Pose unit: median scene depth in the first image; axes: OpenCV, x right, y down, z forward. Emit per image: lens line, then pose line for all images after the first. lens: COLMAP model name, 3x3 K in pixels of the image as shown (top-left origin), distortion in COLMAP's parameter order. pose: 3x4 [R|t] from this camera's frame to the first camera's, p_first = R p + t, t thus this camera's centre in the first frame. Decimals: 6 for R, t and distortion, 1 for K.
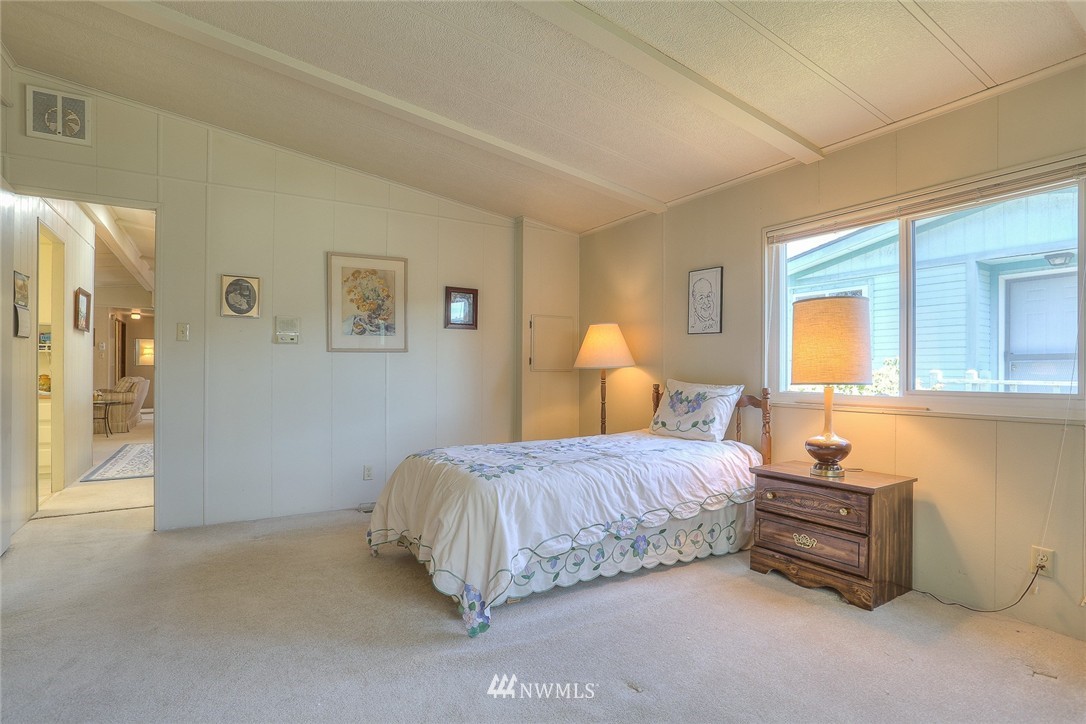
lens RADIAL K [[532.9, 0, 543.0], [0, 532.9, 362.0], [0, 0, 1]] dist [-0.000679, 0.000021]
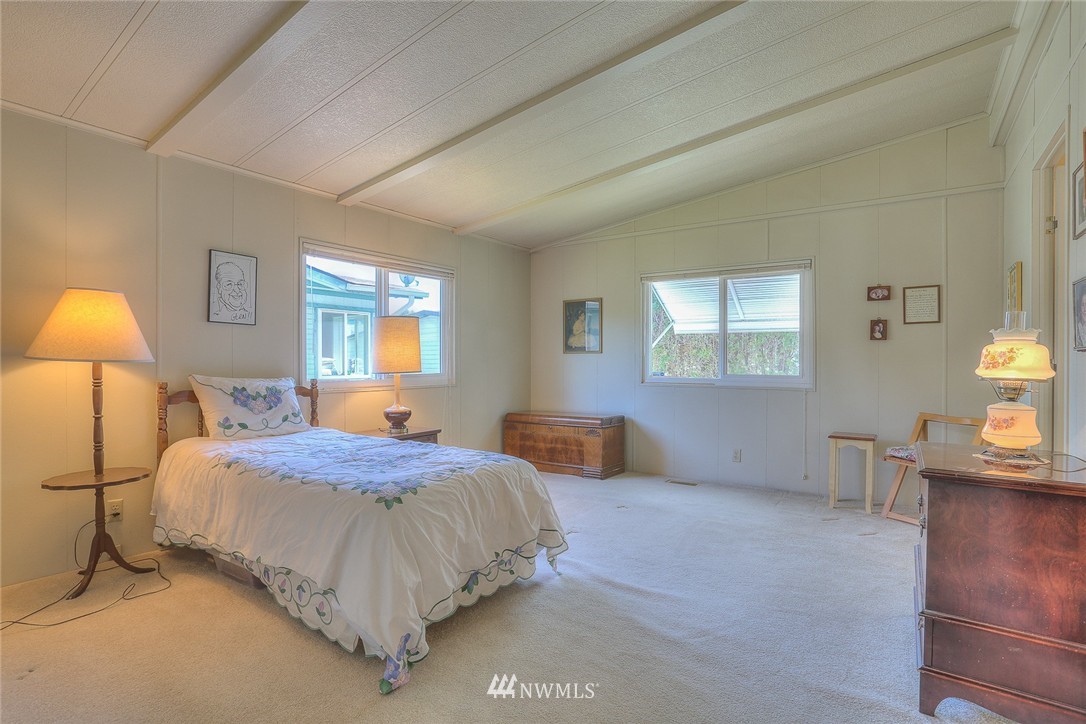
lens RADIAL K [[532.9, 0, 543.0], [0, 532.9, 362.0], [0, 0, 1]] dist [-0.000679, 0.000021]
pose [[-0.358349, 0.001464, 0.933586, -0.806853], [-0.011888, 0.999911, -0.006131, 0.012406], [-0.933512, -0.013295, -0.358300, 0.908037]]
